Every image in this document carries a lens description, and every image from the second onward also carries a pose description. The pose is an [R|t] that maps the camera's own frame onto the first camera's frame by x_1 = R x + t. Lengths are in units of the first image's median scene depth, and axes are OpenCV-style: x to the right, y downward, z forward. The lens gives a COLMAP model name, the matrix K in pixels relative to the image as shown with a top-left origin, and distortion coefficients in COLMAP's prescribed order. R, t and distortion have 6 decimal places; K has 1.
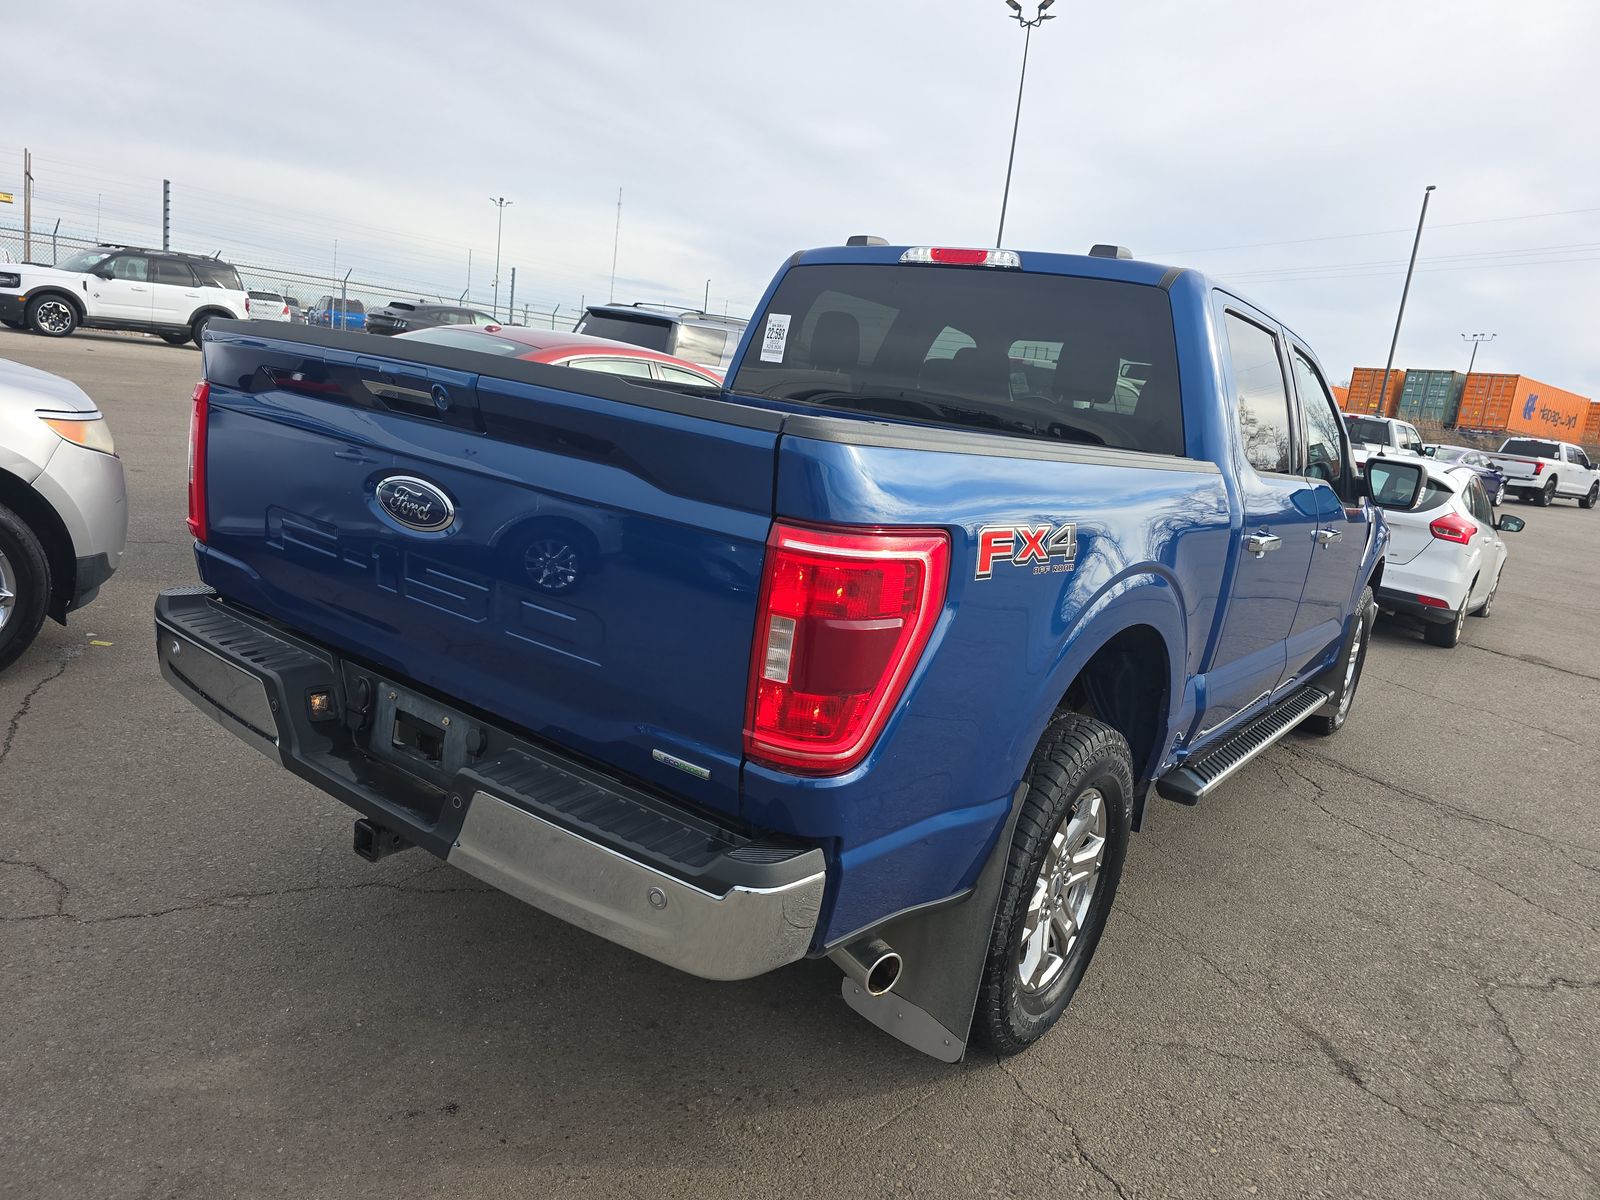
lens RADIAL K [[1069.2, 0, 795.7], [0, 1069.2, 601.5], [0, 0, 1]] dist [0.053299, -0.047228]
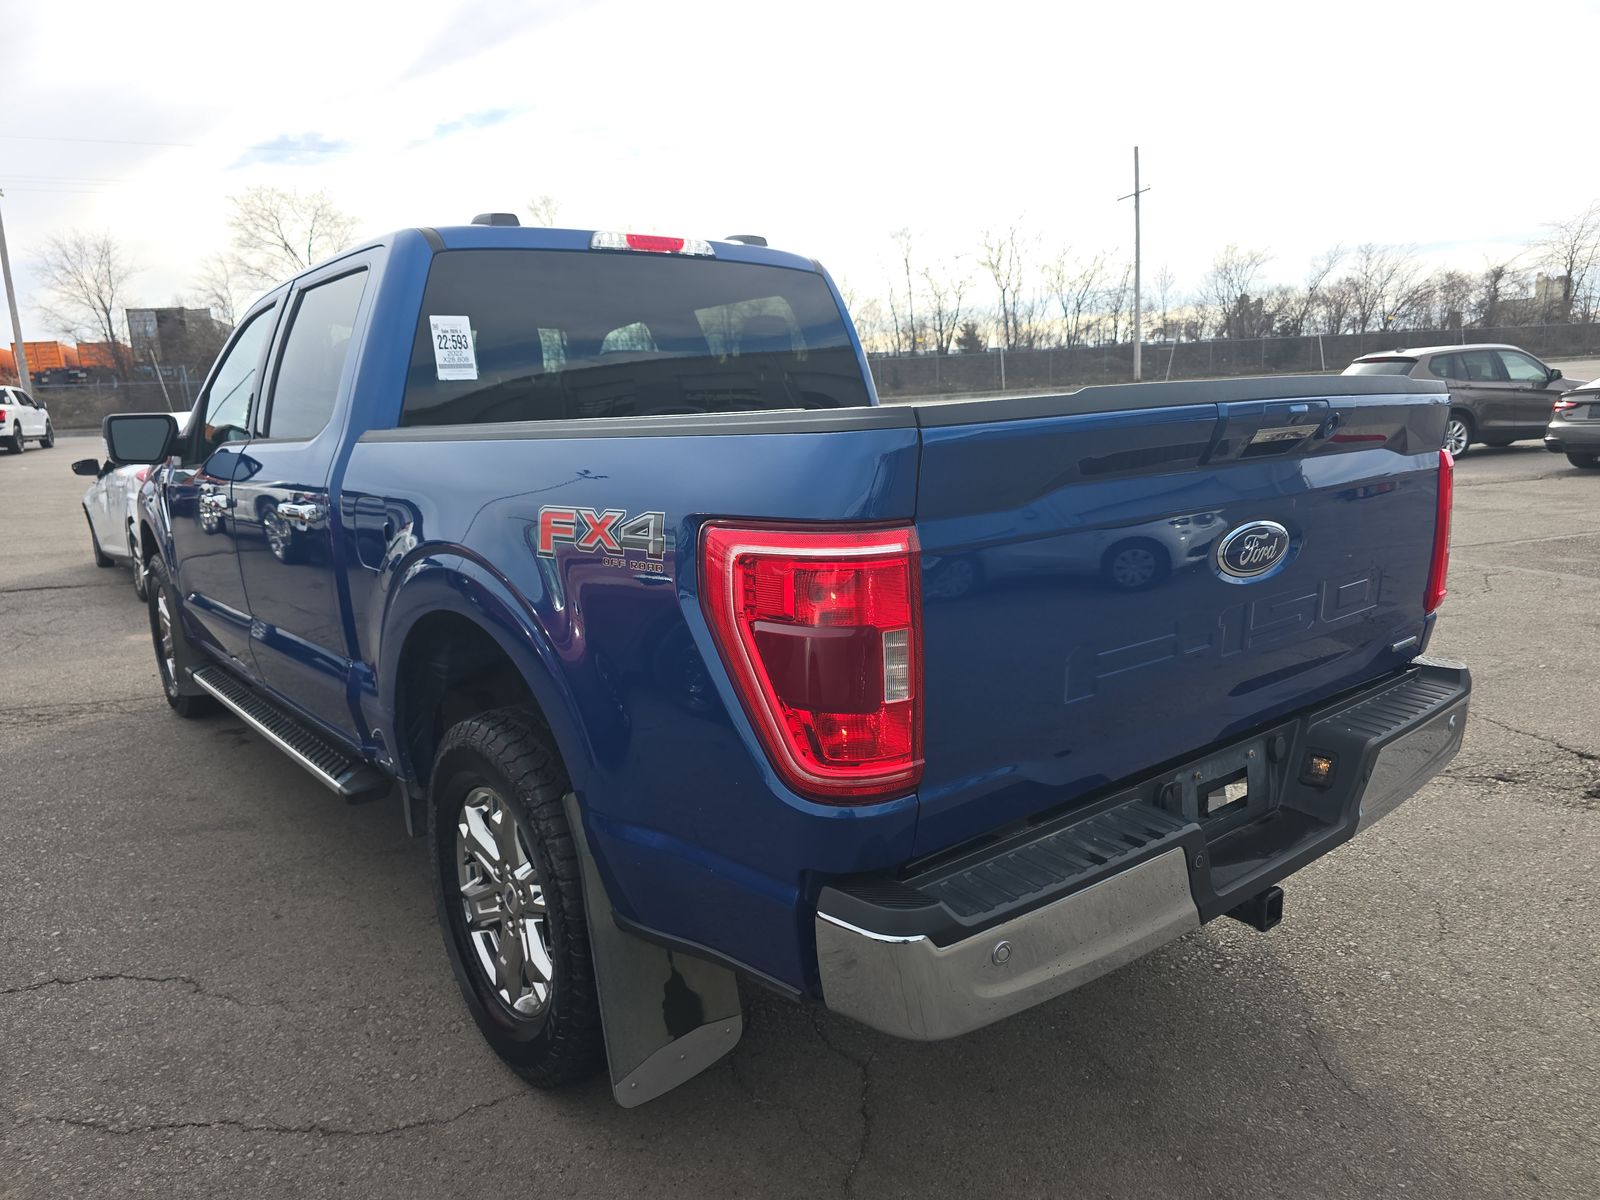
lens RADIAL K [[1069.2, 0, 793.5], [0, 1069.2, 604.0], [0, 0, 1]] dist [0.053299, -0.047228]
pose [[0.244586, -0.316328, 0.916577, -0.766693], [0.262396, 0.931610, 0.251496, -0.223710], [-0.933448, 0.178994, 0.310863, 0.626820]]
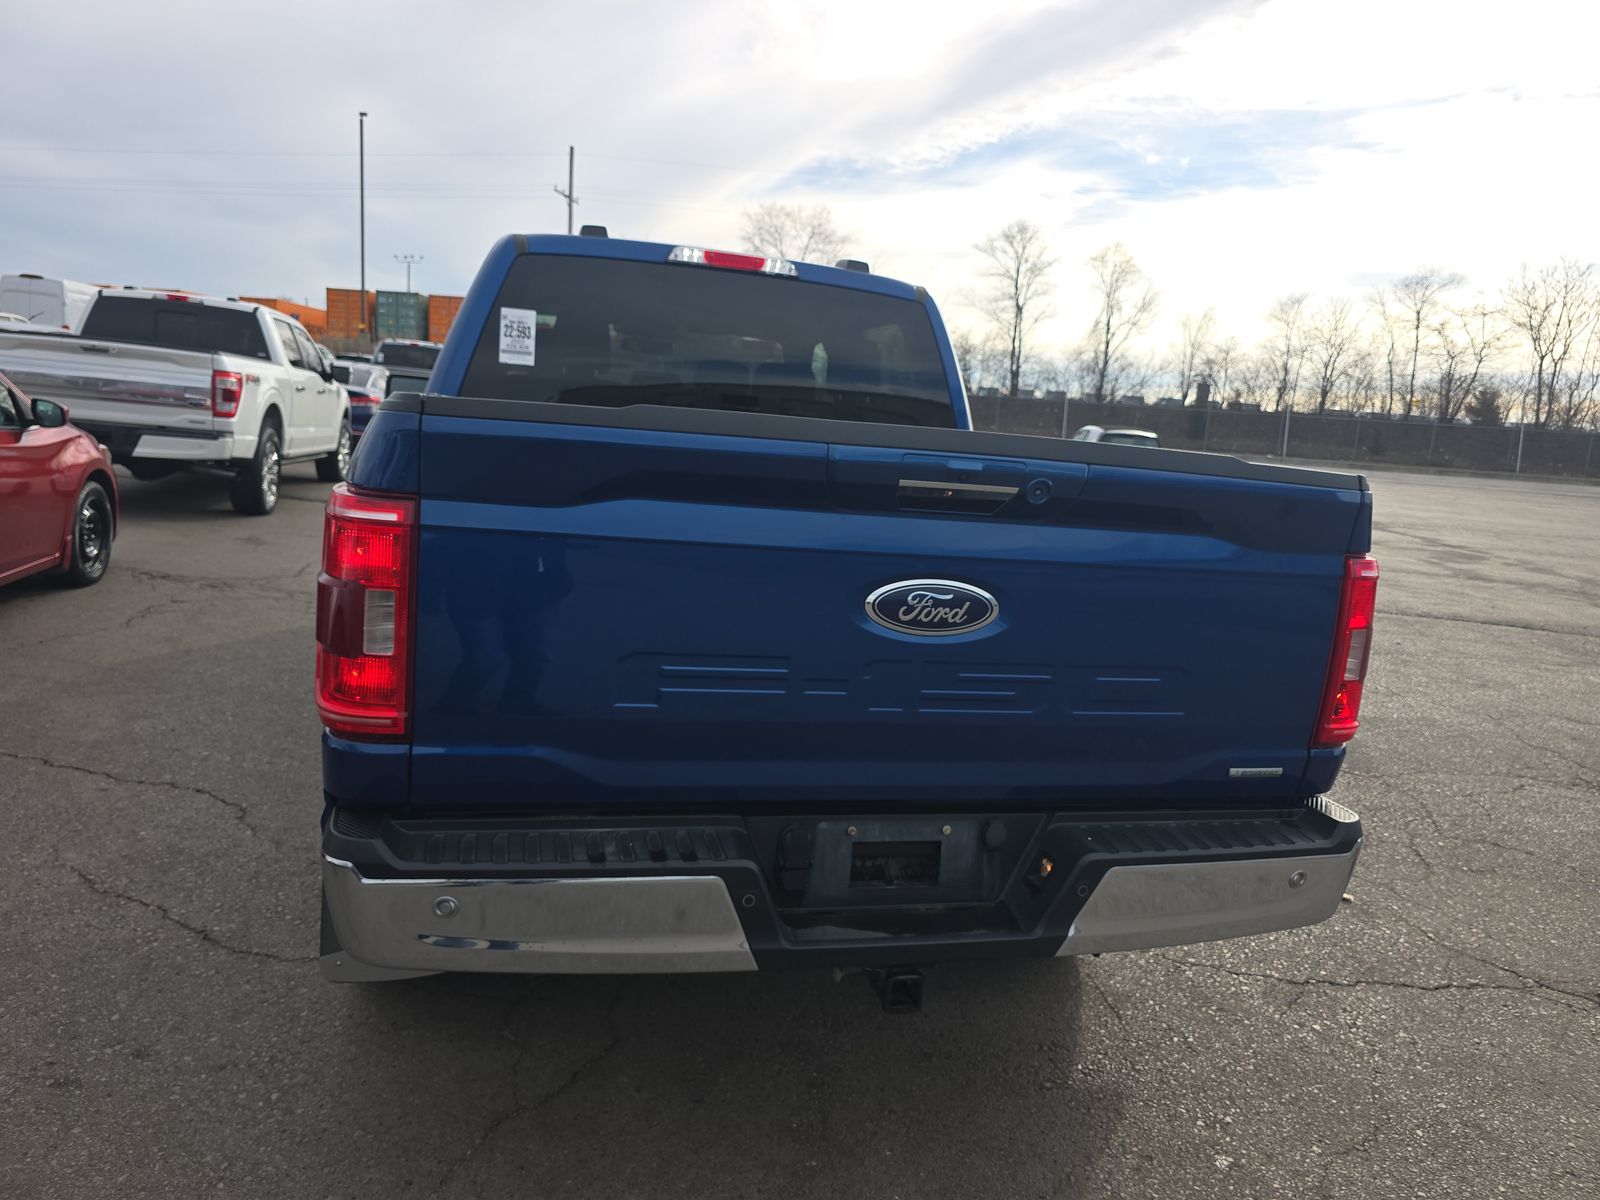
lens RADIAL K [[1069.2, 0, 790.3], [0, 1069.2, 599.3], [0, 0, 1]] dist [0.053299, -0.047228]
pose [[0.628775, -0.207611, 0.749359, -0.626925], [0.152813, 0.977897, 0.142705, -0.139258], [-0.762423, 0.024783, 0.646604, 0.296901]]
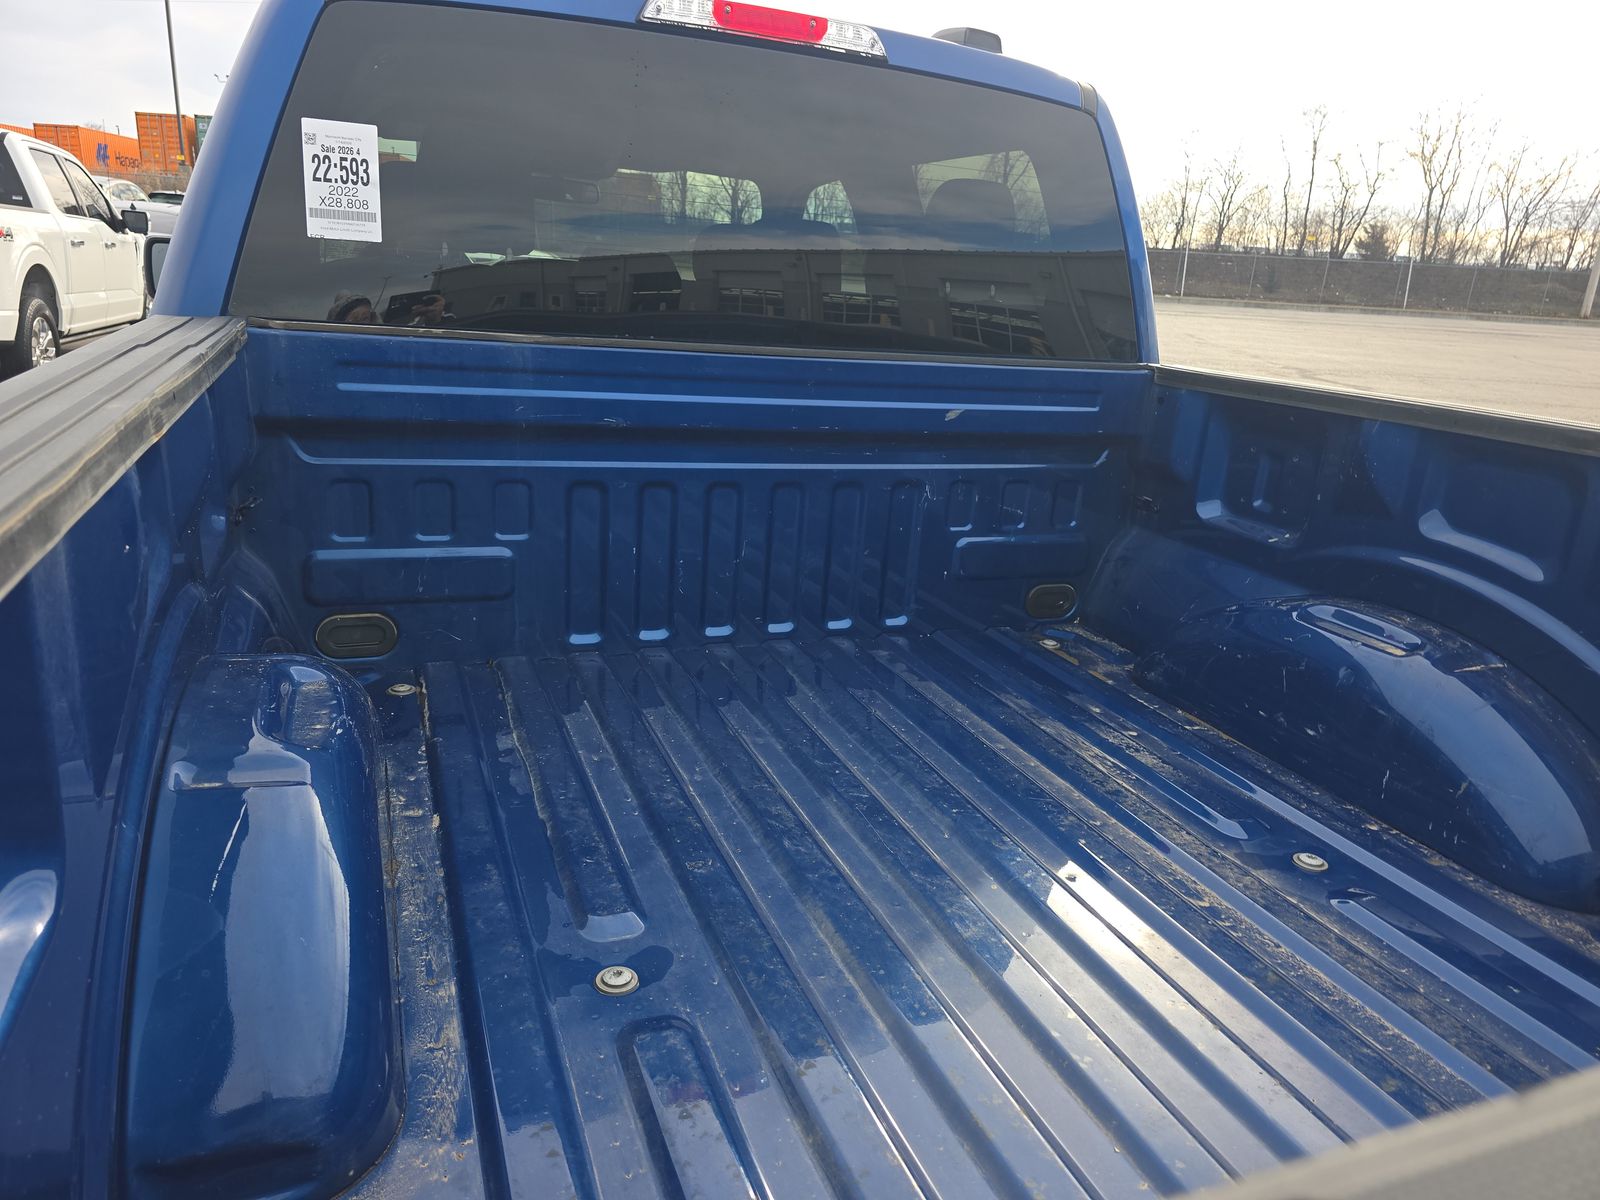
lens RADIAL K [[1069.2, 0, 794.7], [0, 1069.2, 594.2], [0, 0, 1]] dist [0.053299, -0.047228]
pose [[0.537924, -0.332887, 0.774483, -0.330329], [0.165509, 0.942554, 0.290171, -0.203277], [-0.826586, -0.027906, 0.562118, 0.665608]]
